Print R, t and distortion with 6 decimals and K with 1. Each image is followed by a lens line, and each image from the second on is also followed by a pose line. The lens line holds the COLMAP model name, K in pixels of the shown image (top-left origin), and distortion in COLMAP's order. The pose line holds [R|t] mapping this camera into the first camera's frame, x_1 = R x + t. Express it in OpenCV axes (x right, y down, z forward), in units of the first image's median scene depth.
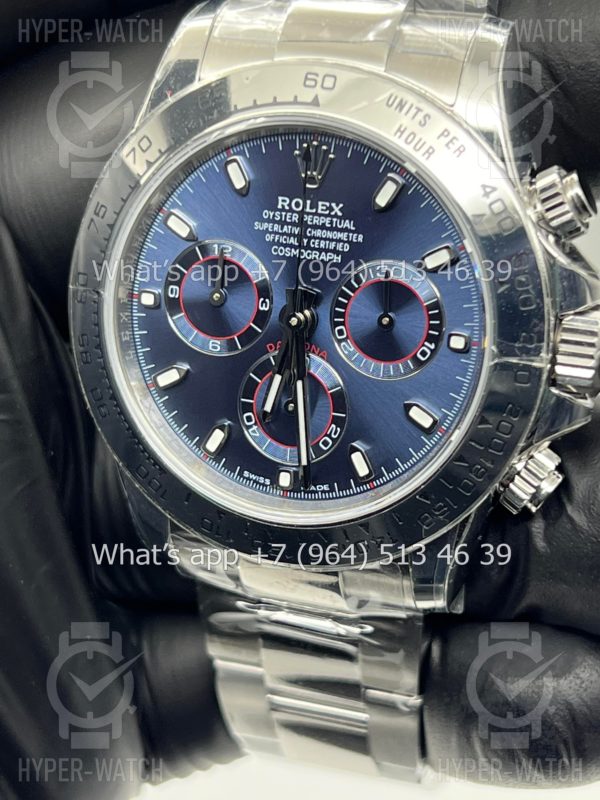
lens RADIAL K [[1916.0, 0, 300.0], [0, 1916.0, 400.0], [0, 0, 1]] dist [0.245442, -0.027761]
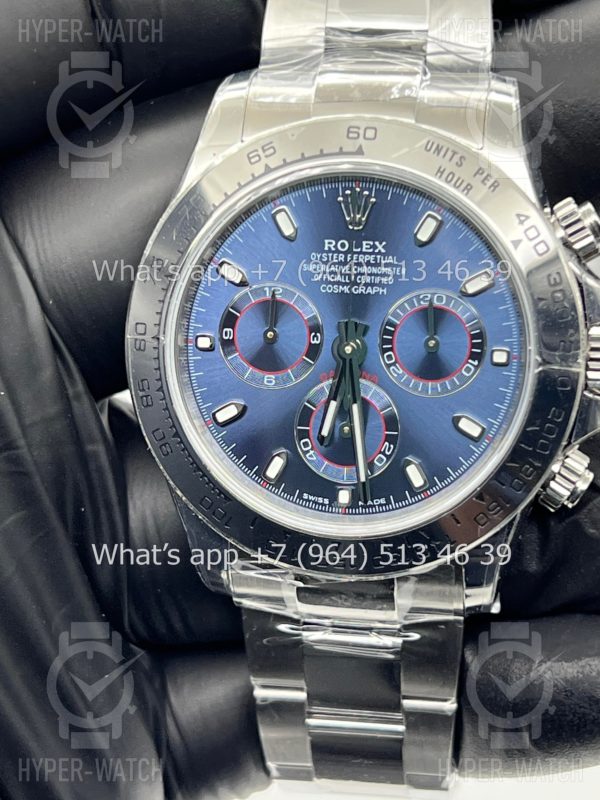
lens RADIAL K [[1916.0, 0, 300.0], [0, 1916.0, 400.0], [0, 0, 1]] dist [0.245442, -0.027761]
pose [[0.981792, -0.063810, 0.178921, -0.229406], [0.079921, 0.993228, -0.084328, 0.078379], [-0.172328, 0.097092, 0.980243, -0.074574]]
